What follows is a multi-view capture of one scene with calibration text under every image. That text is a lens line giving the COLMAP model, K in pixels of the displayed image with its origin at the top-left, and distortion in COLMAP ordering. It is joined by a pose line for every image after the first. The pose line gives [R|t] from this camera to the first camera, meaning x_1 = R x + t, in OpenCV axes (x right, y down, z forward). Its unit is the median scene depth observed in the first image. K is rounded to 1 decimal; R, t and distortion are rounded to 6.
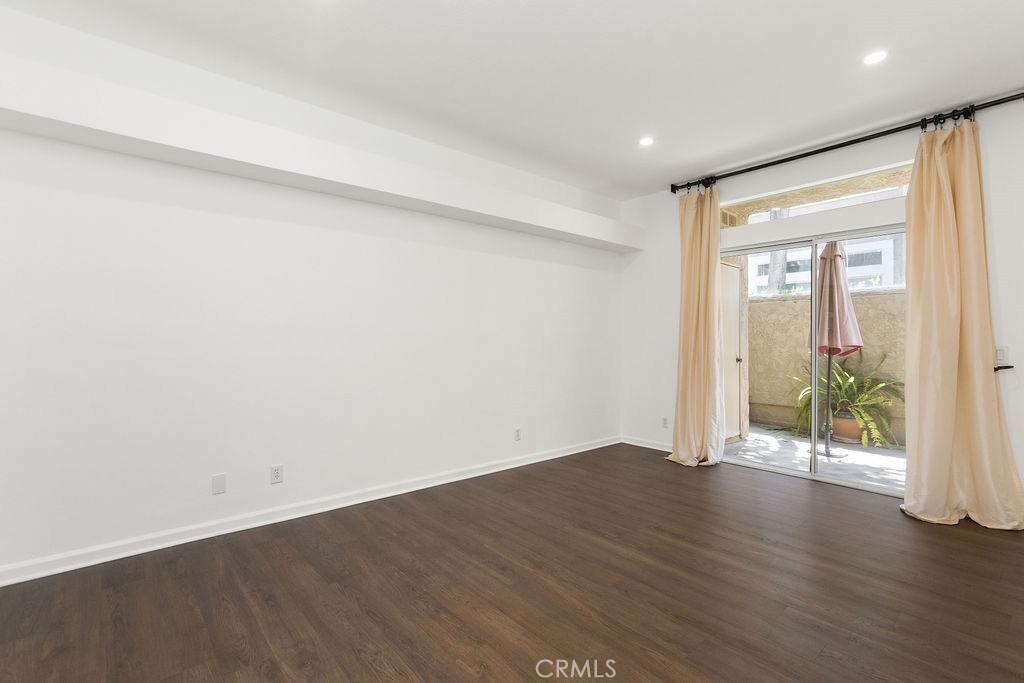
lens RADIAL K [[465.2, 0, 509.6], [0, 465.2, 342.1], [0, 0, 1]] dist [-0.017234, 0.001128]
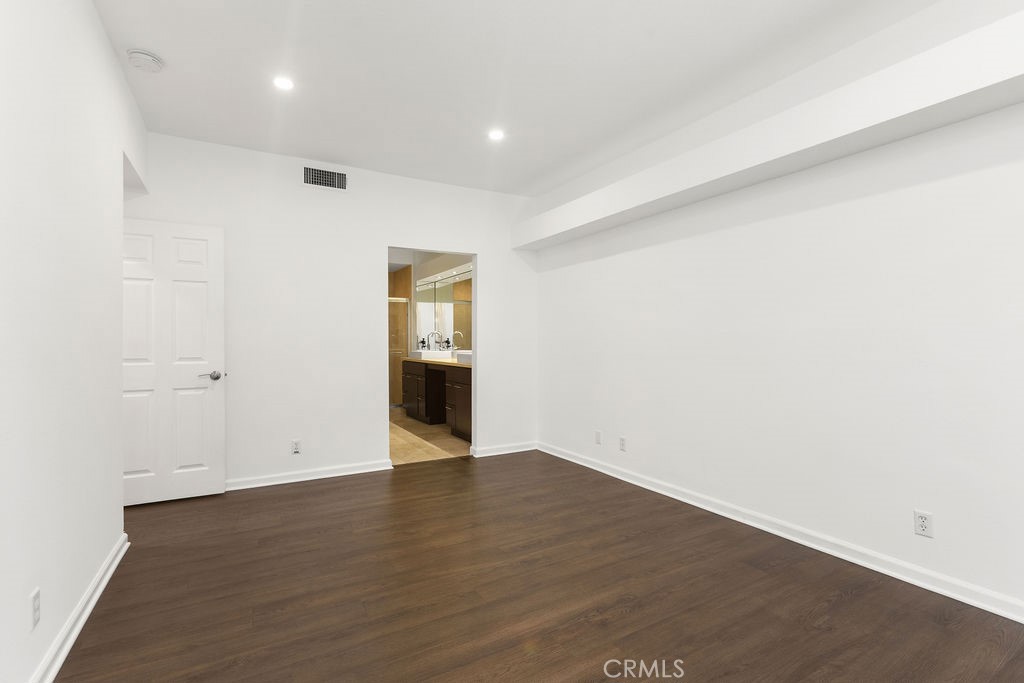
lens RADIAL K [[465.2, 0, 507.8], [0, 465.2, 340.7], [0, 0, 1]] dist [-0.017234, 0.001128]
pose [[-0.181740, -0.002610, -0.983343, 0.953290], [-0.002193, 0.999995, -0.002248, -0.006930], [0.983344, 0.001748, -0.181745, 1.002683]]
